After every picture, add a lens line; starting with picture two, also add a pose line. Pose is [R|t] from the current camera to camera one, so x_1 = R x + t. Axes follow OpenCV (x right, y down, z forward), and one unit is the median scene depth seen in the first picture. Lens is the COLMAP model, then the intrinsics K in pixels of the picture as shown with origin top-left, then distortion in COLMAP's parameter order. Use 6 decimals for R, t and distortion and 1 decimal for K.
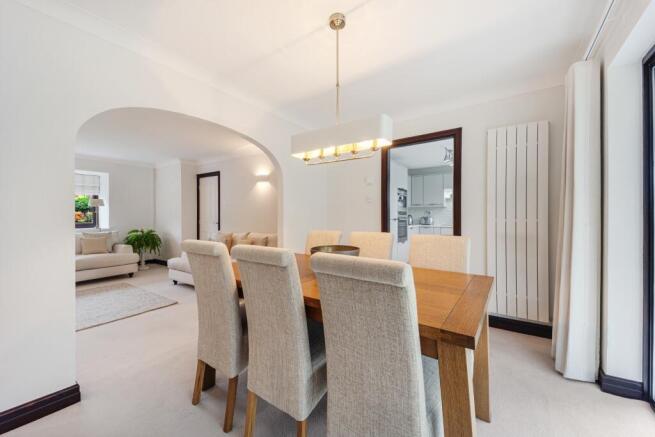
lens RADIAL K [[261.4, 0, 329.4], [0, 261.4, 215.3], [0, 0, 1]] dist [0.076597, -0.028176]
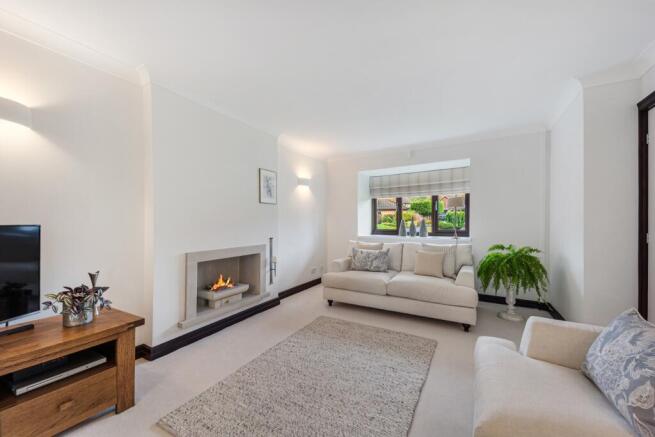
lens RADIAL K [[257.5, 0, 326.9], [0, 257.5, 220.3], [0, 0, 1]] dist [0.073105, -0.026886]
pose [[0.088816, -0.006000, -0.996030, -0.190355], [0.005875, 0.999968, -0.005500, 0.001775], [0.996031, -0.005363, 0.088848, 0.593656]]
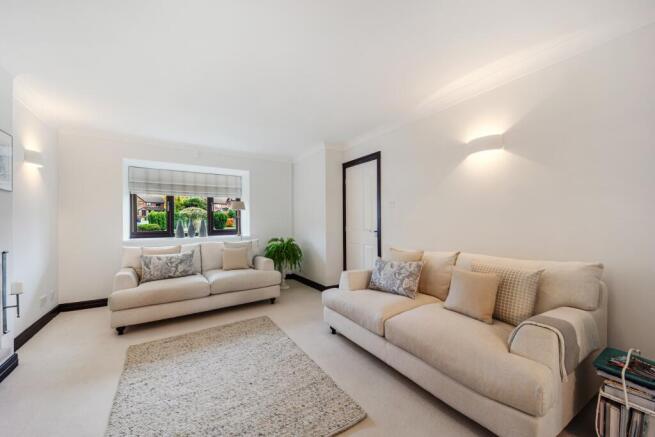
lens RADIAL K [[257.5, 0, 326.9], [0, 257.5, 220.3], [0, 0, 1]] dist [0.073105, -0.026886]
pose [[0.920196, -0.007026, -0.391395, -0.280069], [0.007511, 0.999972, -0.000294, 0.001105], [0.391386, -0.002669, 0.920223, 0.357215]]
